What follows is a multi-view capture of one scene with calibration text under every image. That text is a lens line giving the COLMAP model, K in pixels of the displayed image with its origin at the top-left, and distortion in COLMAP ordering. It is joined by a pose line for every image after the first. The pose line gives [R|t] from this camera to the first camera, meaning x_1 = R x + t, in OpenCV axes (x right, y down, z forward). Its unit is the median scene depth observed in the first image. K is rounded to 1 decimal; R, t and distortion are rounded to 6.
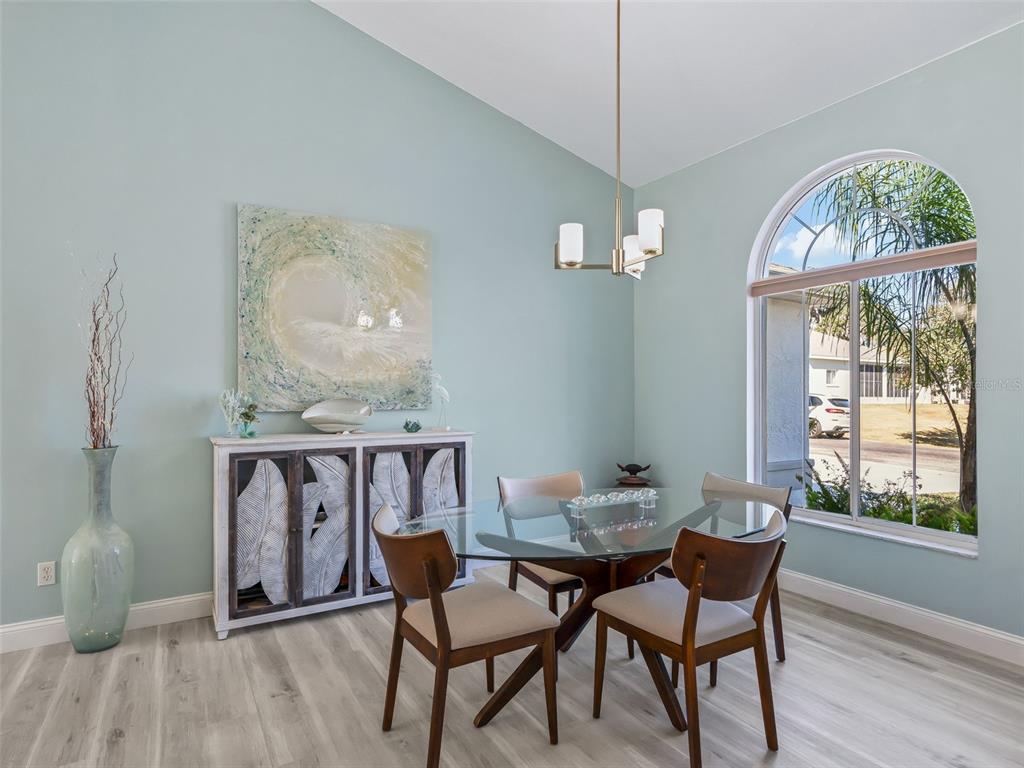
lens RADIAL K [[560.2, 0, 514.3], [0, 560.2, 387.7], [0, 0, 1]] dist [-0.017281, 0.004643]
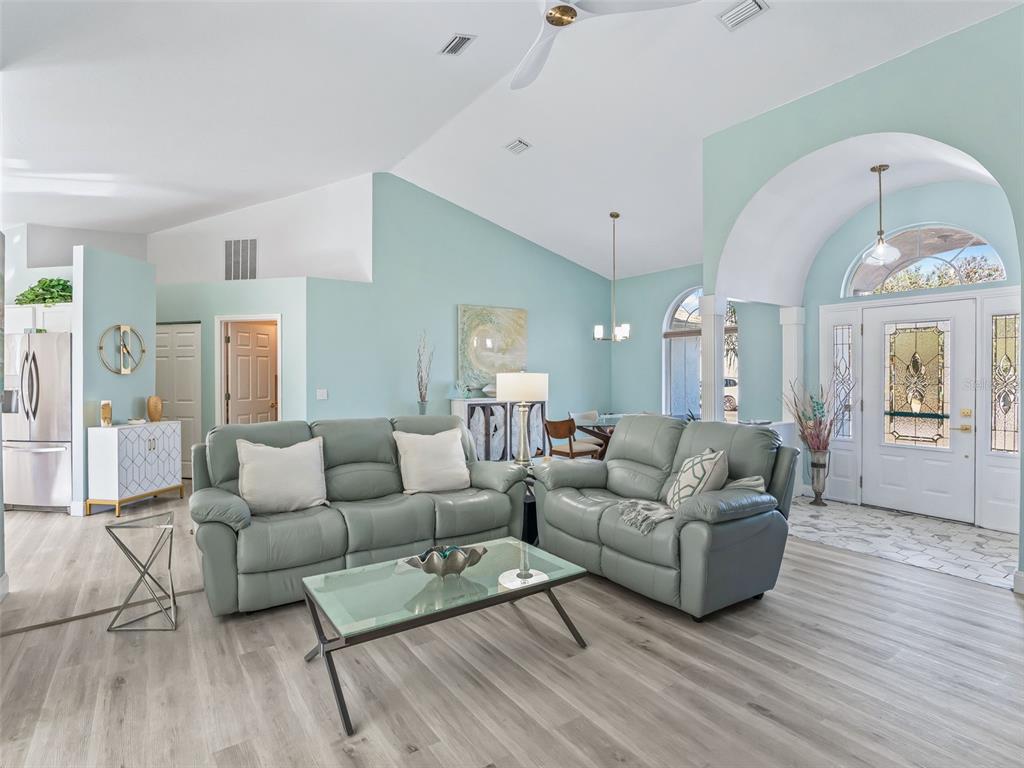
lens RADIAL K [[535.8, 0, 505.0], [0, 535.8, 377.9], [0, 0, 1]] dist [-0.000121, -0.000089]
pose [[0.998504, -0.003136, 0.054597, -0.430986], [0.002359, 0.999895, 0.014280, -0.039288], [-0.054636, -0.014130, 0.998406, -1.432857]]
